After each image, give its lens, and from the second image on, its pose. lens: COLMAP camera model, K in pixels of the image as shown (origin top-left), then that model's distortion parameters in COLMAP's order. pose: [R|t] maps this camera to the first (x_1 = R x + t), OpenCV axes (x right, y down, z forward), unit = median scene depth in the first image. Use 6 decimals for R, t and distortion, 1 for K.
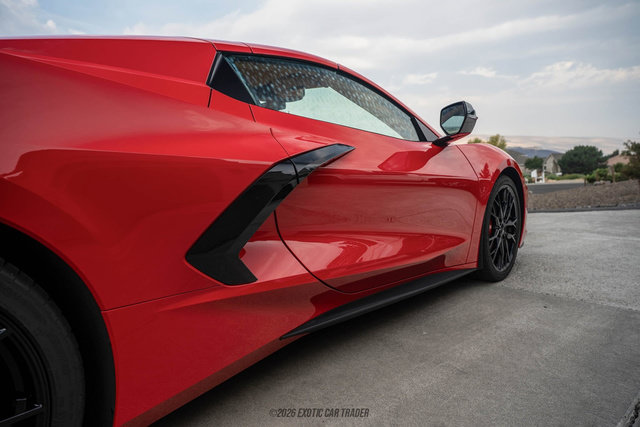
lens RADIAL K [[438.7, 0, 320.0], [0, 438.7, 213.5], [0, 0, 1]] dist [-0.000310, 0.002693]
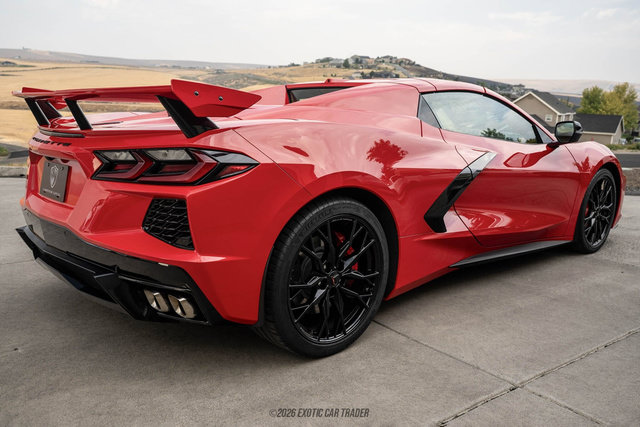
lens RADIAL K [[564.7, 0, 320.0], [0, 564.7, 228.9], [0, 0, 1]] dist [0.002662, -0.008460]
pose [[0.993857, 0.063569, -0.090592, -0.359750], [-0.054692, 0.993750, 0.097309, -0.047924], [0.096212, -0.091757, 0.991123, -1.112494]]
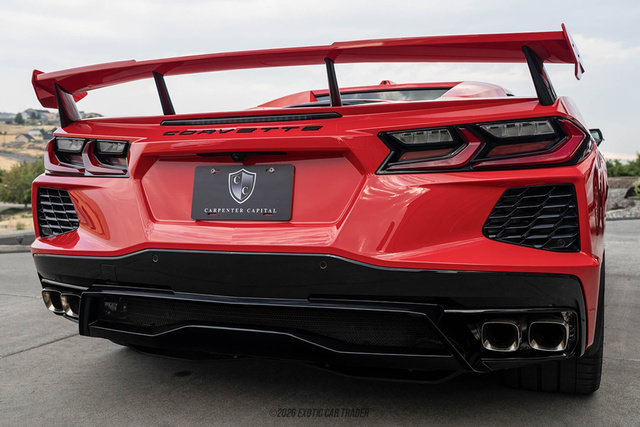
lens RADIAL K [[658.0, 0, 329.6], [0, 658.0, 213.2], [0, 0, 1]] dist [0.002433, -0.012222]
pose [[0.924159, -0.015327, 0.381700, -1.547661], [0.037827, 0.997956, -0.051515, 0.115110], [-0.380131, 0.062046, 0.922849, -0.750576]]
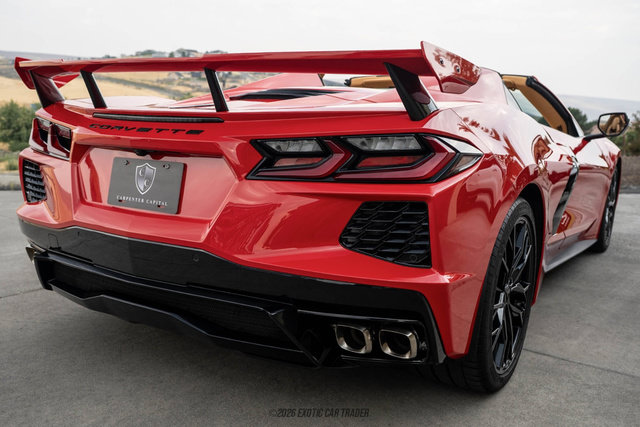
lens RADIAL K [[626.3, 0, 318.5], [0, 626.3, 224.3], [0, 0, 1]] dist [-0.010131, -0.013396]
pose [[0.983066, 0.021566, 0.181976, -1.131754], [-0.032582, 0.997798, 0.057765, 0.008880], [-0.180330, -0.062716, 0.981605, -0.901441]]
